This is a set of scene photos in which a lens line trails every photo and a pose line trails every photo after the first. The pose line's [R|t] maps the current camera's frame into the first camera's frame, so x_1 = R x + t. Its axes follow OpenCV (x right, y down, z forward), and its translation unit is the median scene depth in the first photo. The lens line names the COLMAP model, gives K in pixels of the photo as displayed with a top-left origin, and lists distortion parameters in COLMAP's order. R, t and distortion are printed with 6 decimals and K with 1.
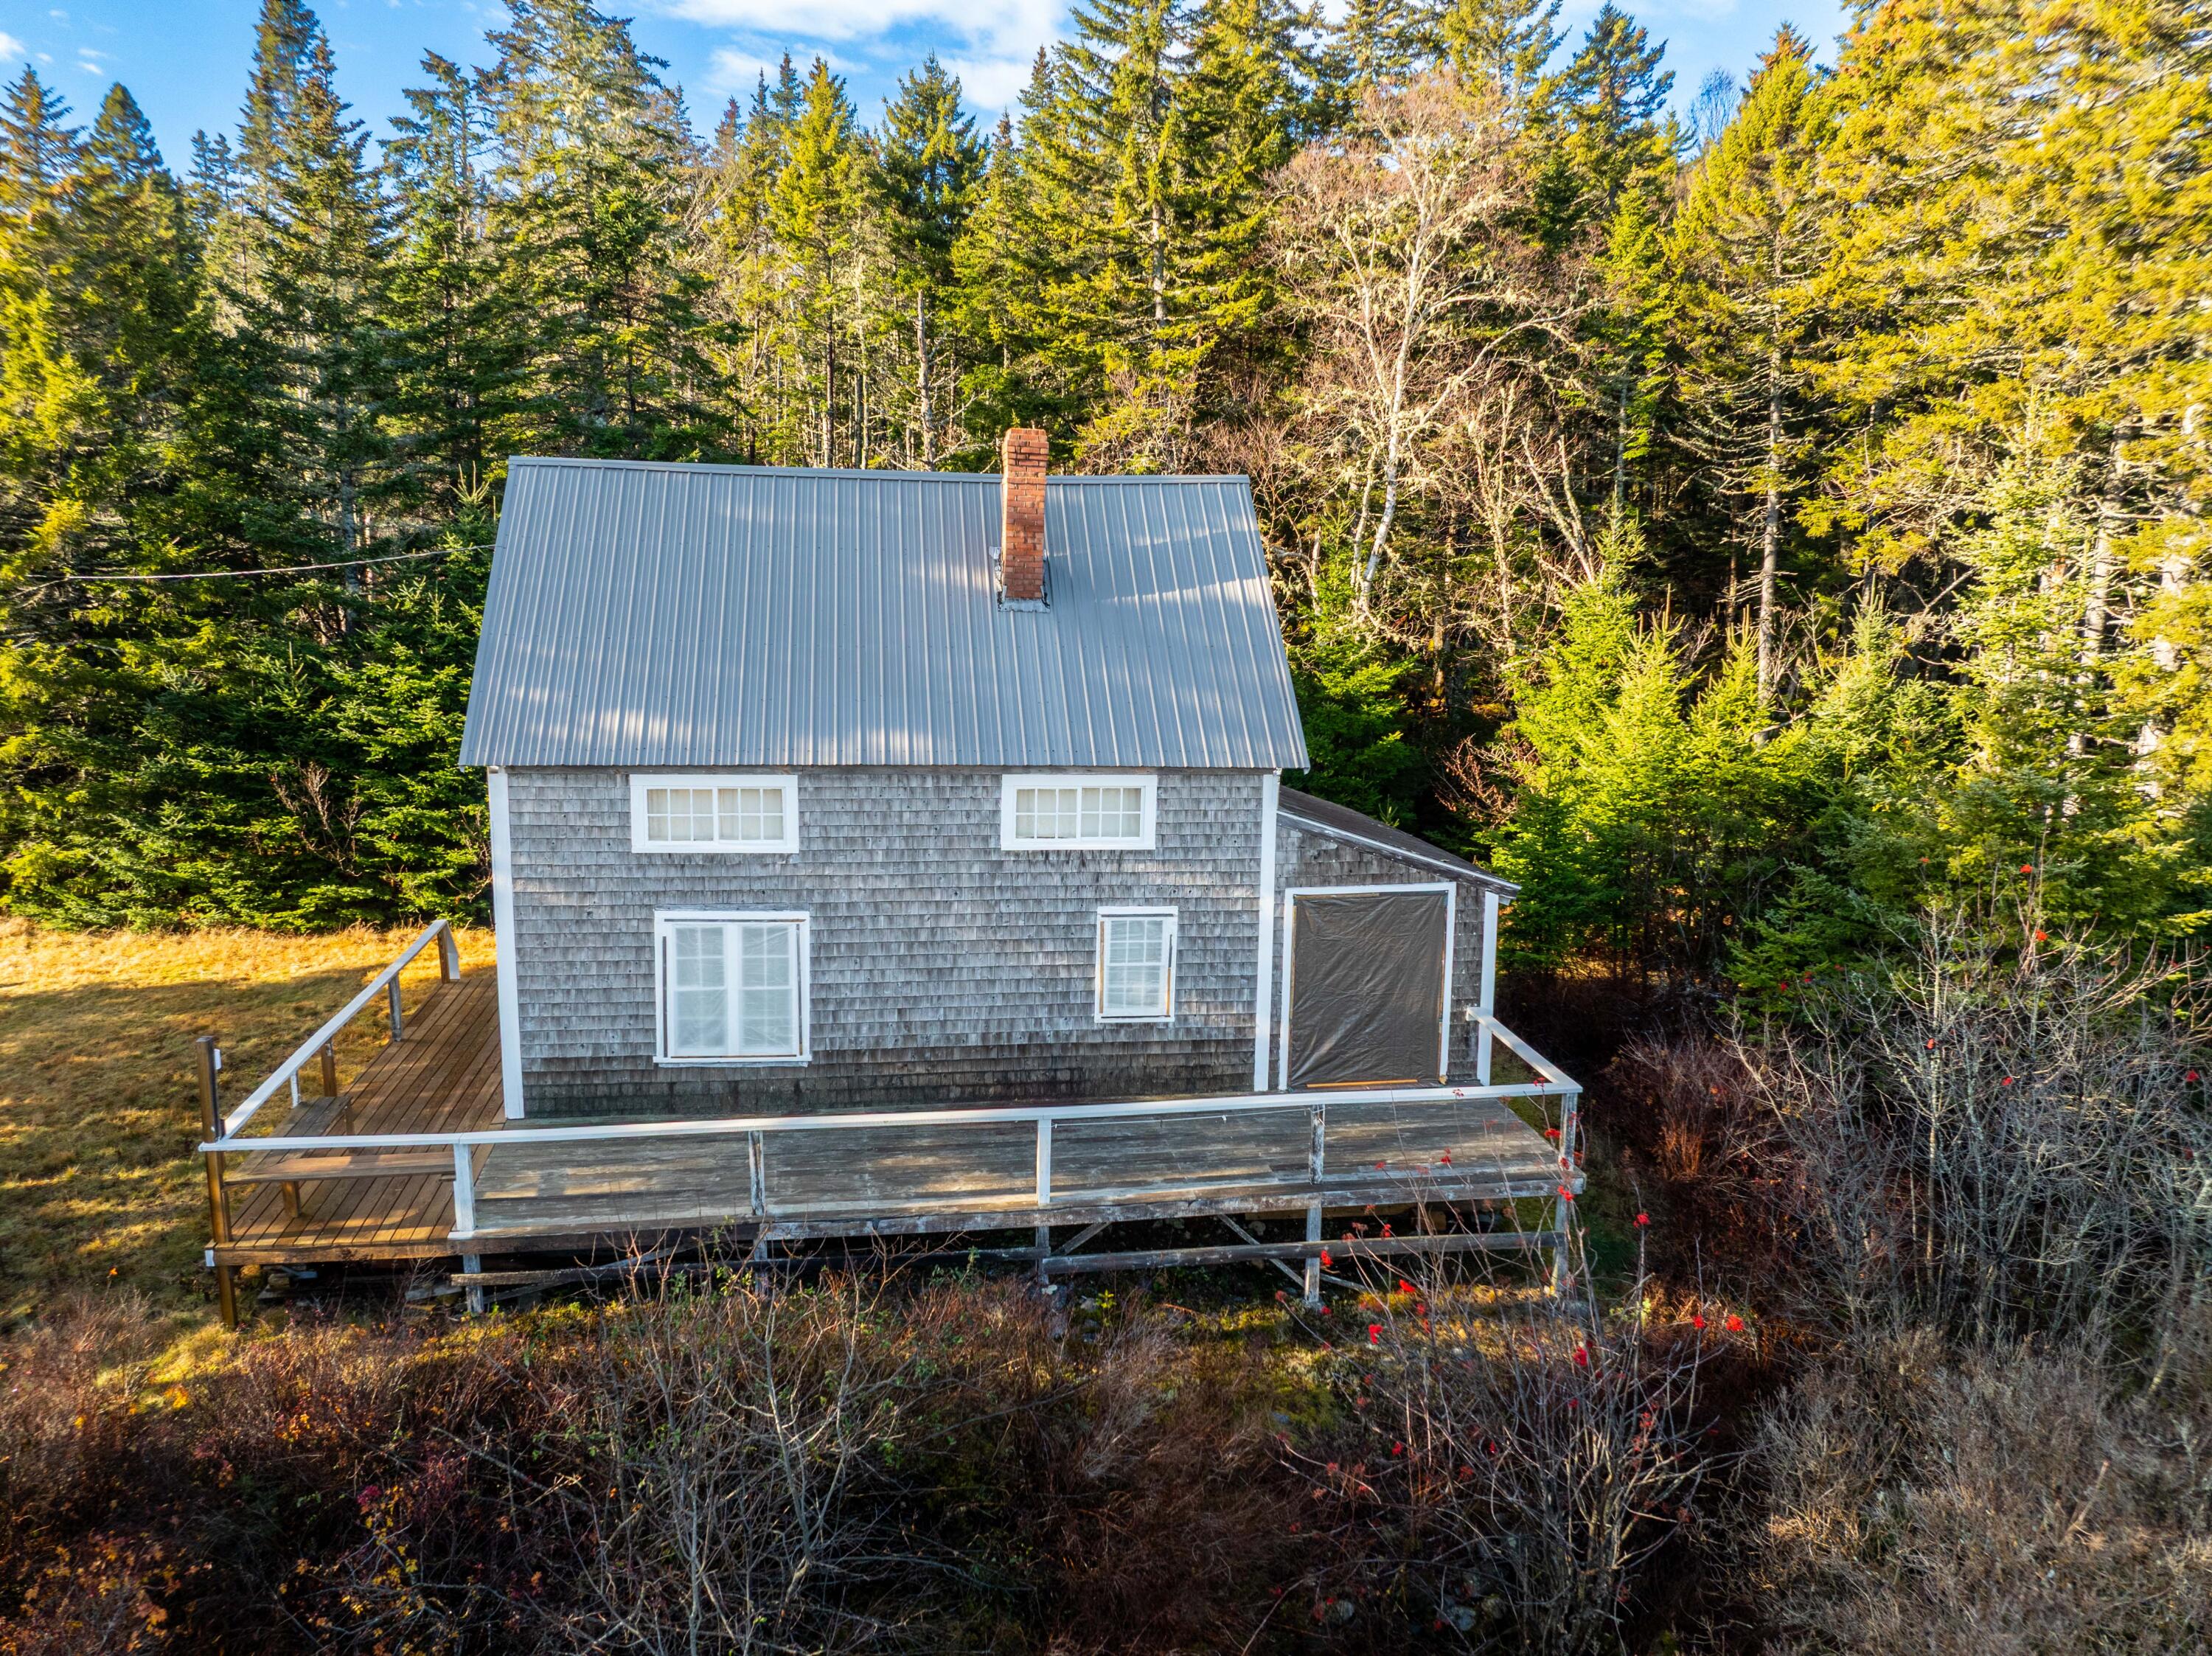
lens RADIAL K [[1567.8, 0, 1106.0], [0, 1567.8, 828.0], [0, 0, 1]] dist [-0.033427, -0.002083]
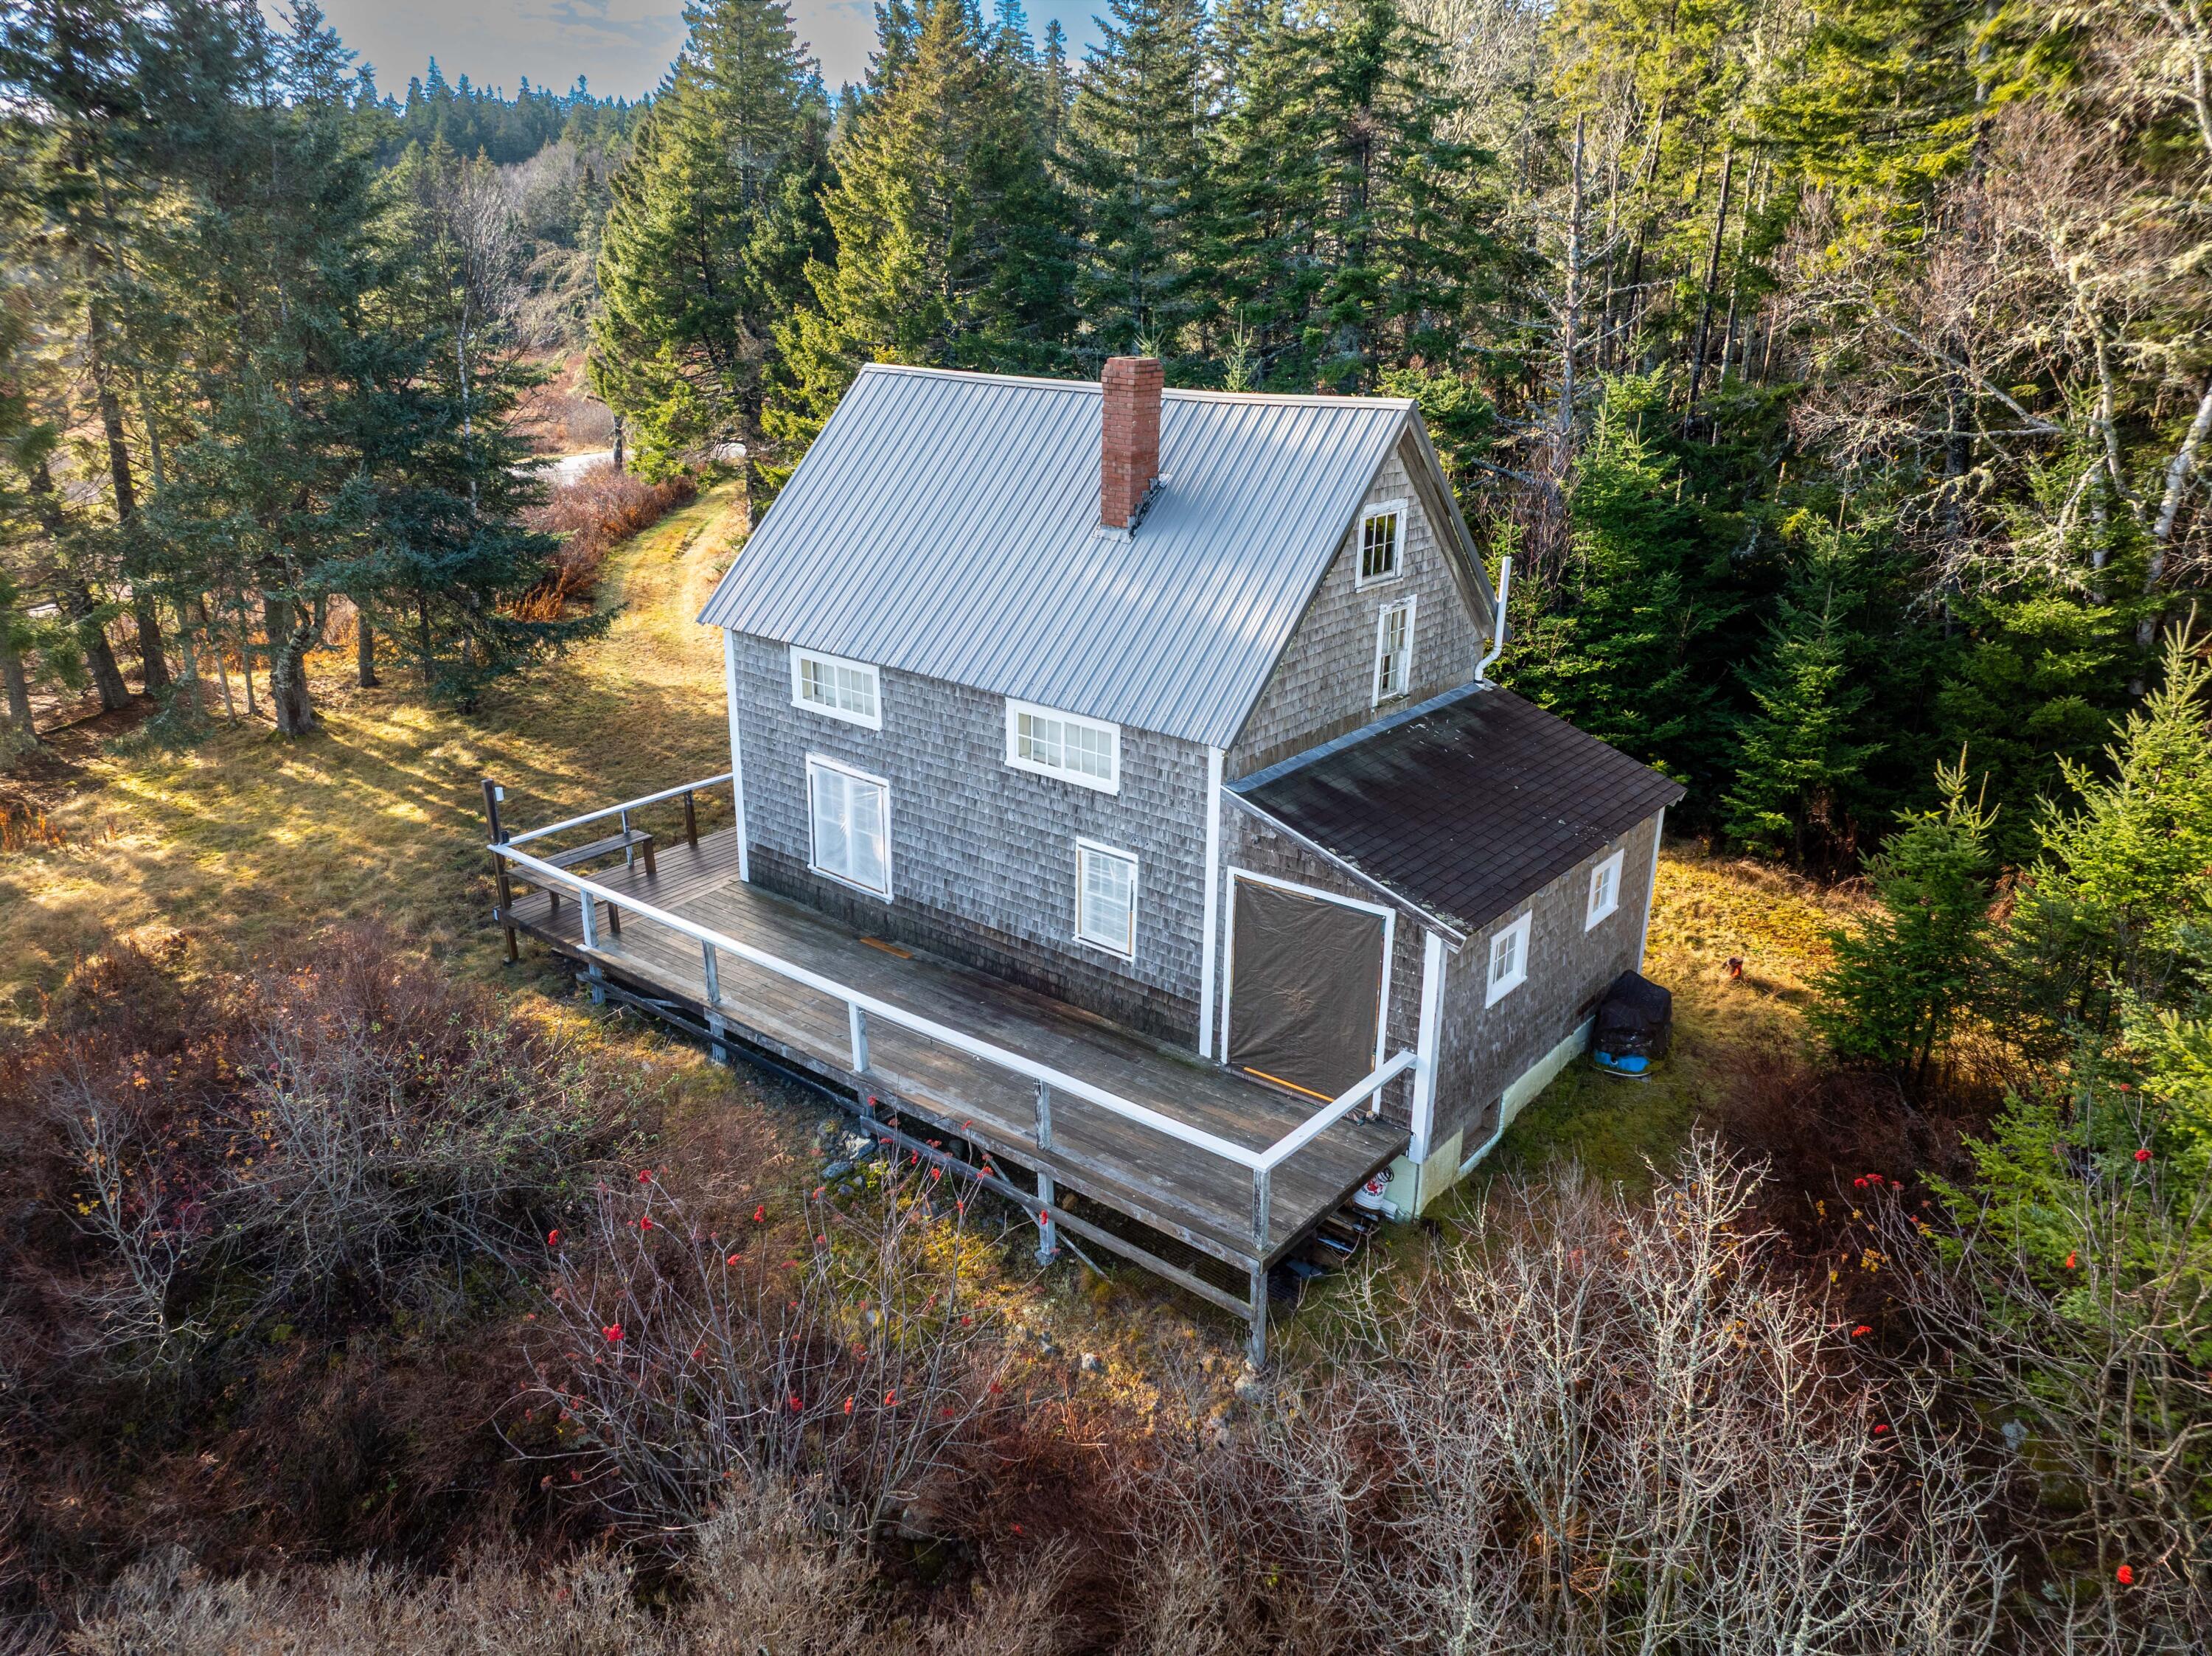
lens RADIAL K [[1567.8, 0, 1106.0], [0, 1567.8, 828.0], [0, 0, 1]] dist [-0.033427, -0.002083]
pose [[0.663584, 0.245209, -0.706774, 0.752629], [-0.126338, 0.967918, 0.217193, -0.187077], [0.737357, -0.054833, 0.673274, 0.304462]]
